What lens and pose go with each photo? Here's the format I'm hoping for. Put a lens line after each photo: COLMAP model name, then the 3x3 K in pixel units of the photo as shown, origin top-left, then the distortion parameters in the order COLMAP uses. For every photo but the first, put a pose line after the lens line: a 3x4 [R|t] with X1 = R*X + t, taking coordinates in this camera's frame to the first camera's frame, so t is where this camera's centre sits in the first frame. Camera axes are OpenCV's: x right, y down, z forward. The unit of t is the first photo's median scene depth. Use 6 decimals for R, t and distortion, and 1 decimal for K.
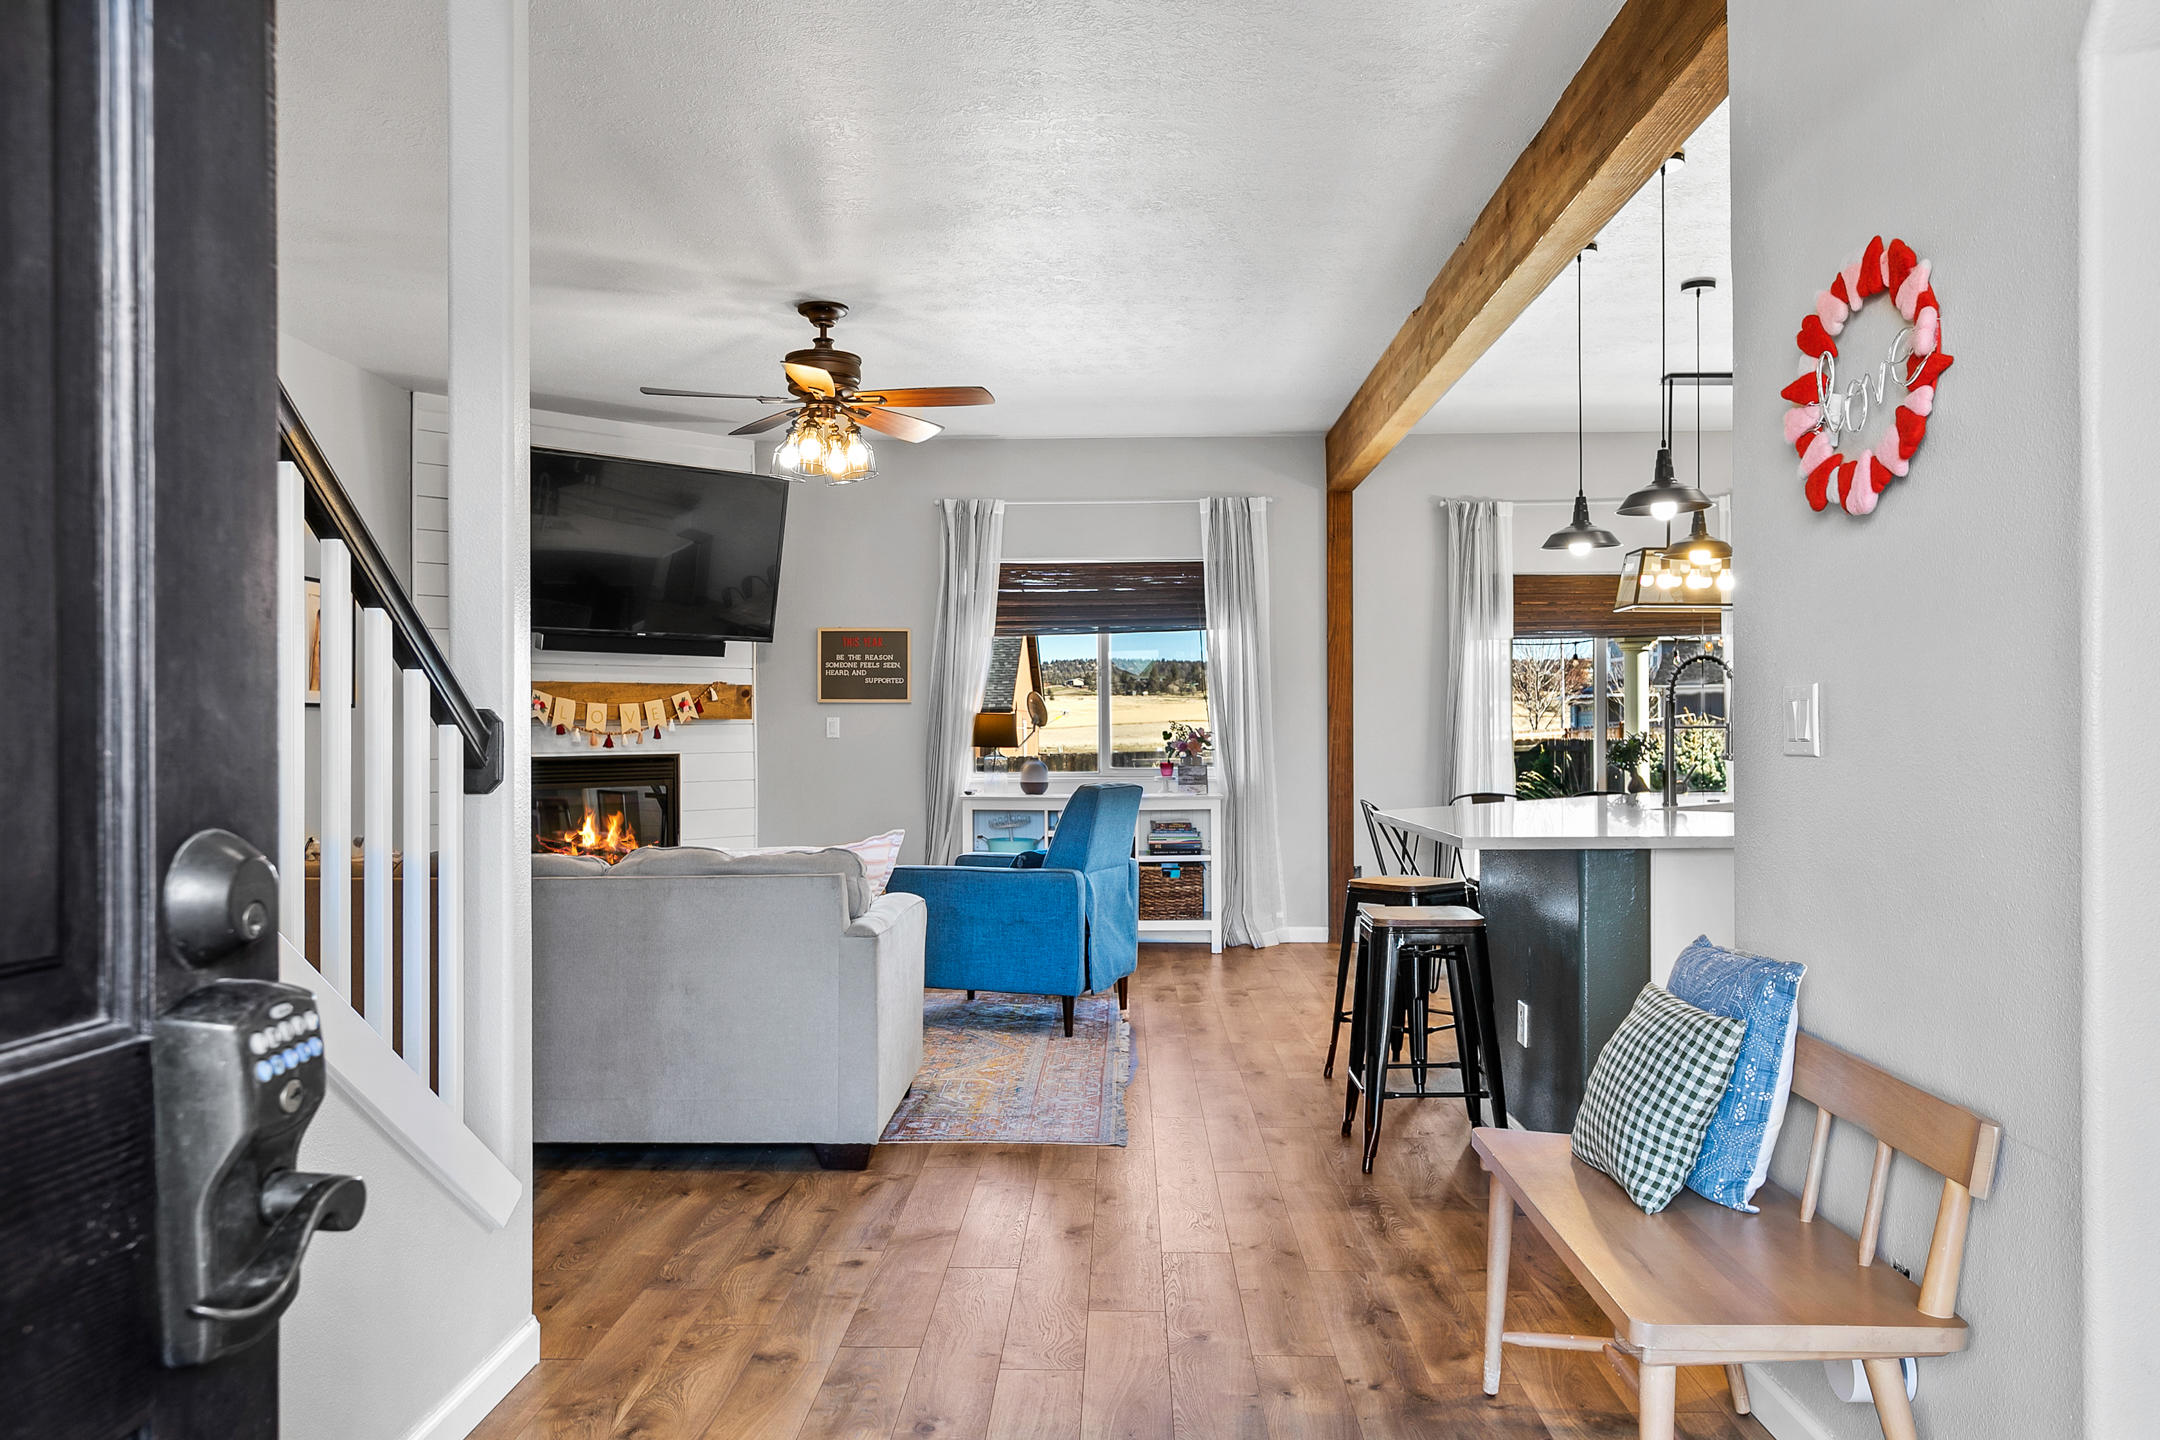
lens RADIAL K [[1547.7, 0, 1113.4], [0, 1547.7, 735.1], [0, 0, 1]] dist [-0.013213, -0.000186]
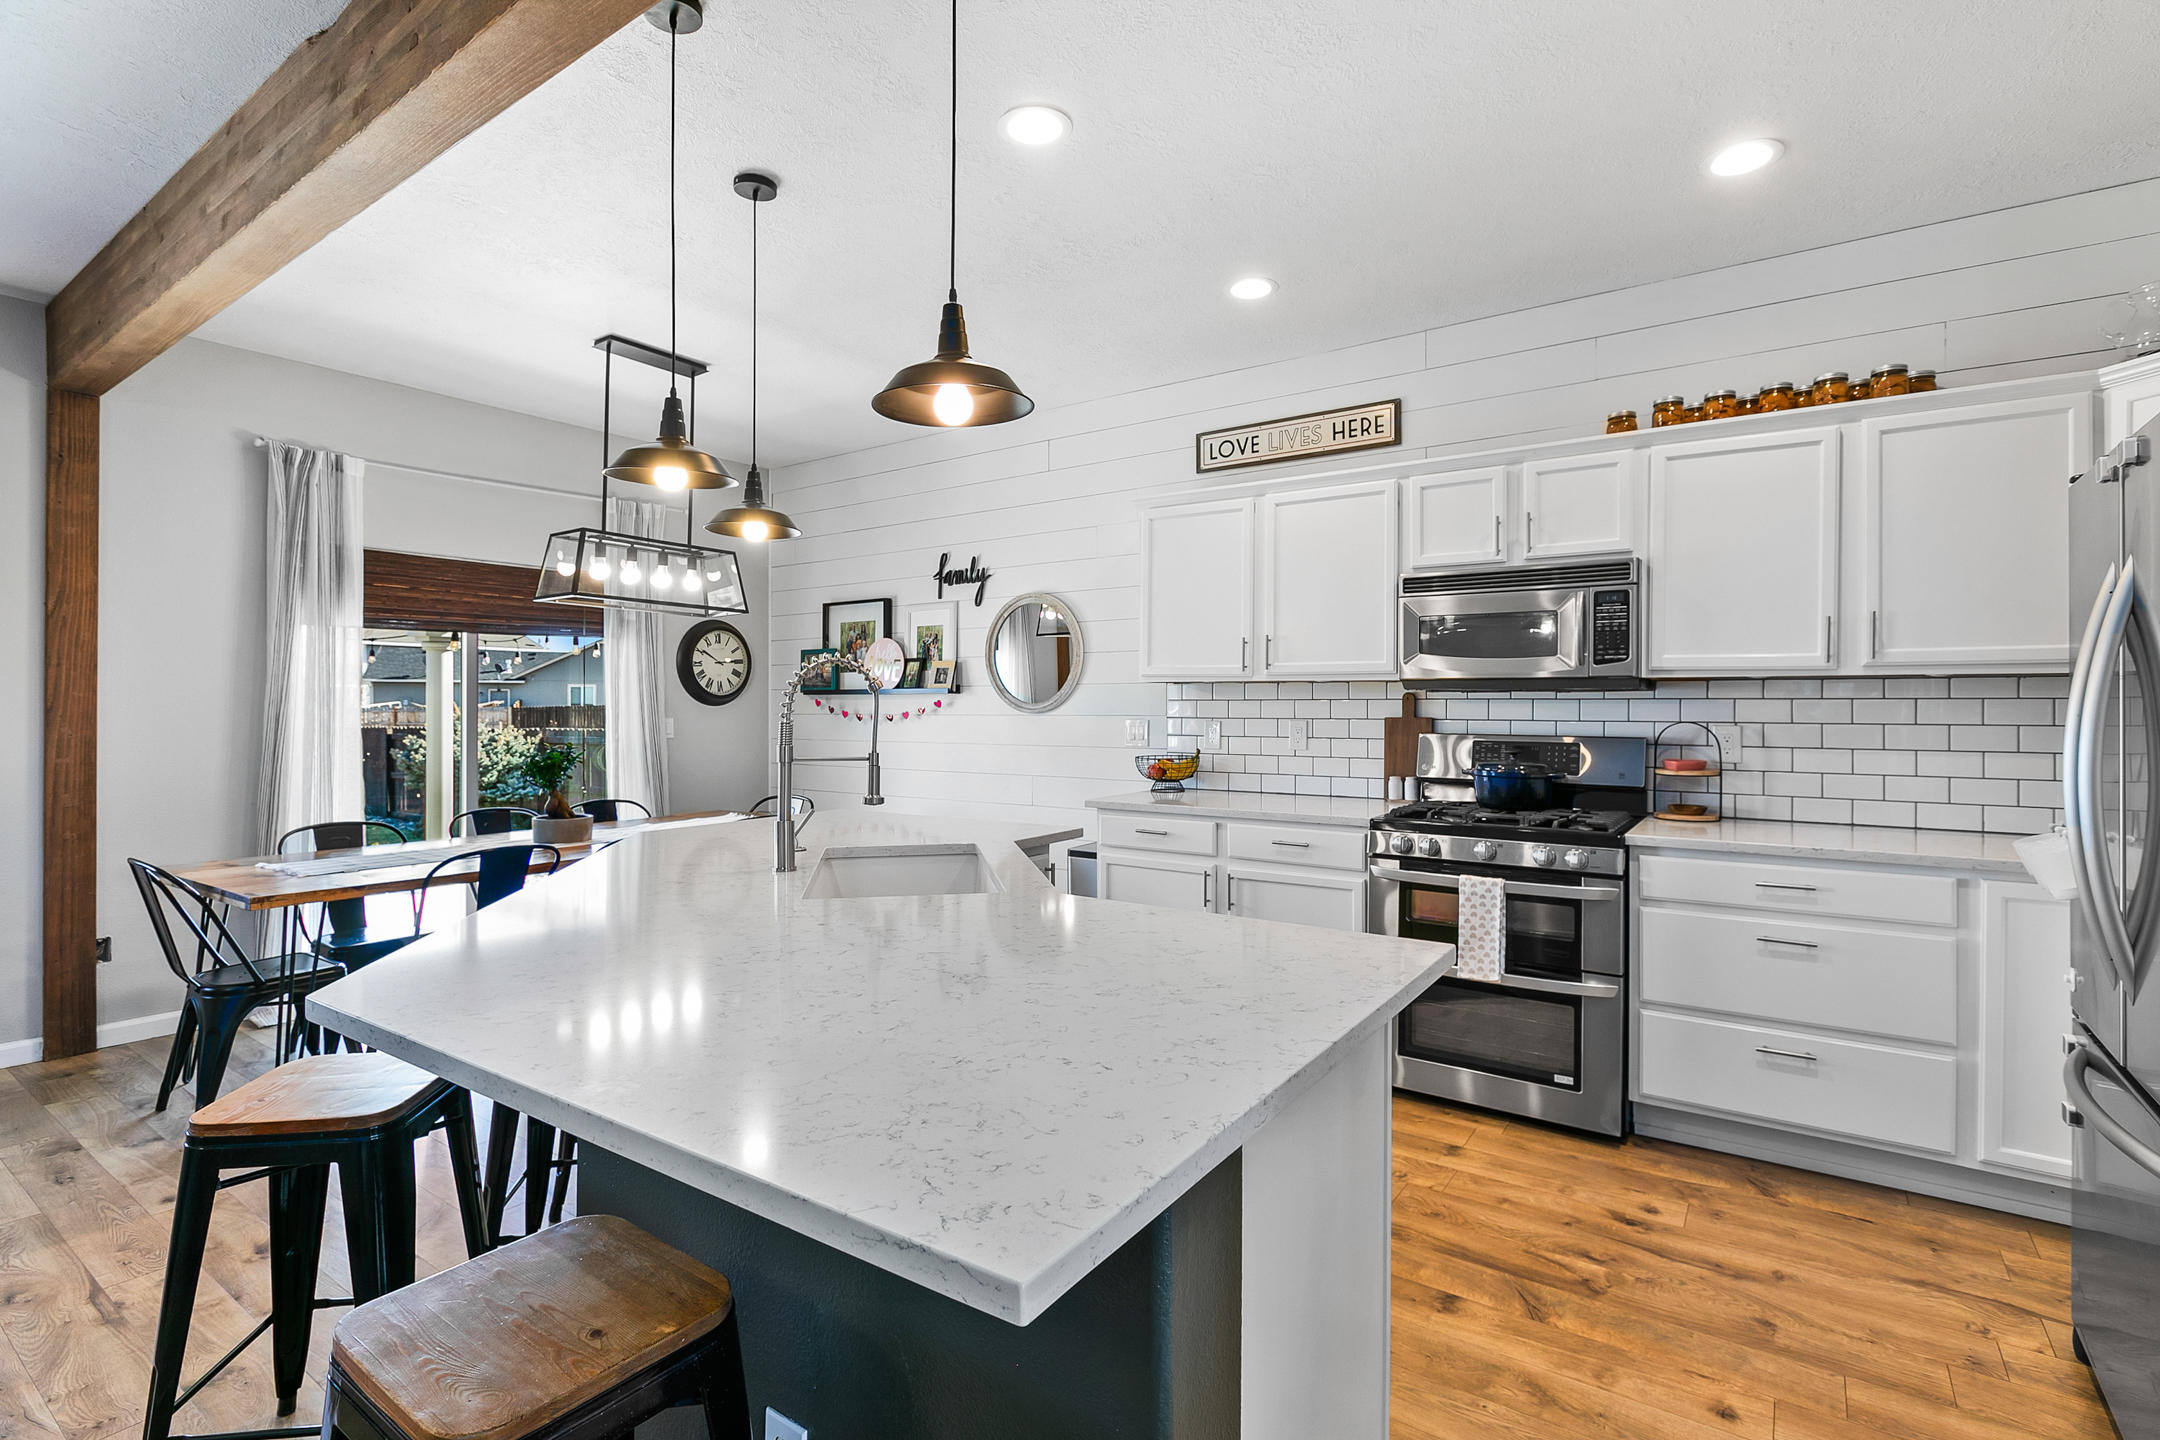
lens RADIAL K [[1004.6, 0, 1079.4], [0, 1004.6, 704.1], [0, 0, 1]] dist [-0.008122, -0.000077]
pose [[0.566045, 0.008825, 0.824327, 0.037910], [0.001555, 0.999929, -0.011772, -0.014909], [-0.824373, 0.007945, 0.565991, 0.399129]]
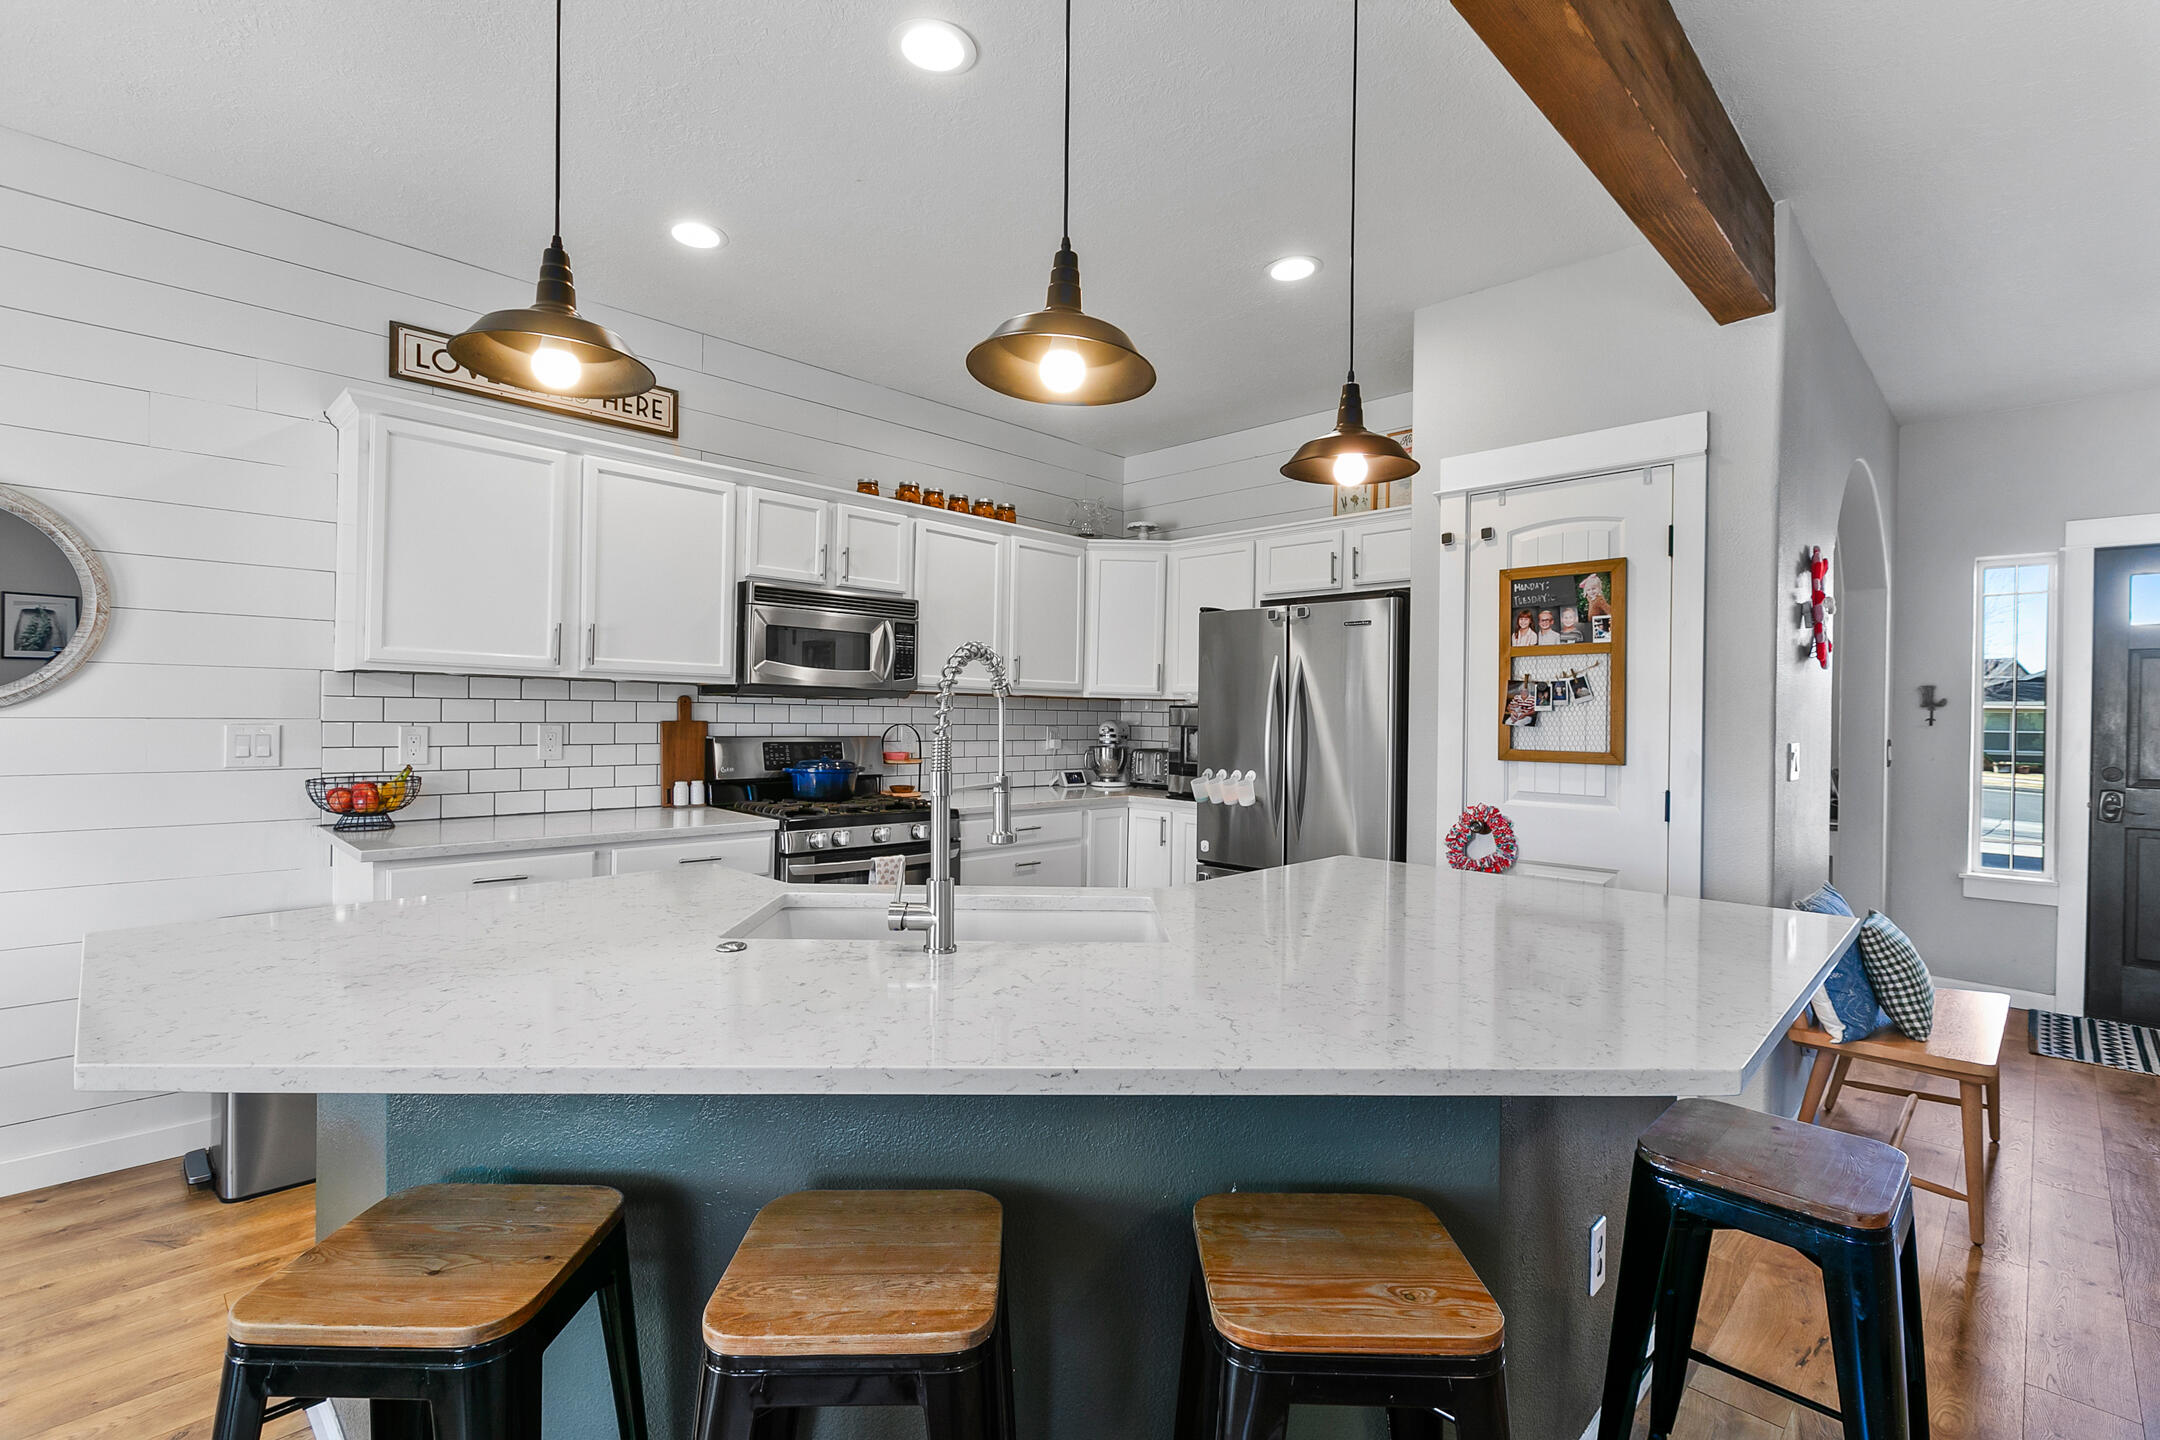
lens RADIAL K [[975.1, 0, 1092.1], [0, 975.1, 710.8], [0, 0, 1]] dist [0.002738, 0.000957]
pose [[-0.723206, -0.001616, 0.690630, 0.068905], [-0.004226, 0.999989, -0.002086, -0.018464], [-0.690619, -0.004427, -0.723205, 0.746502]]
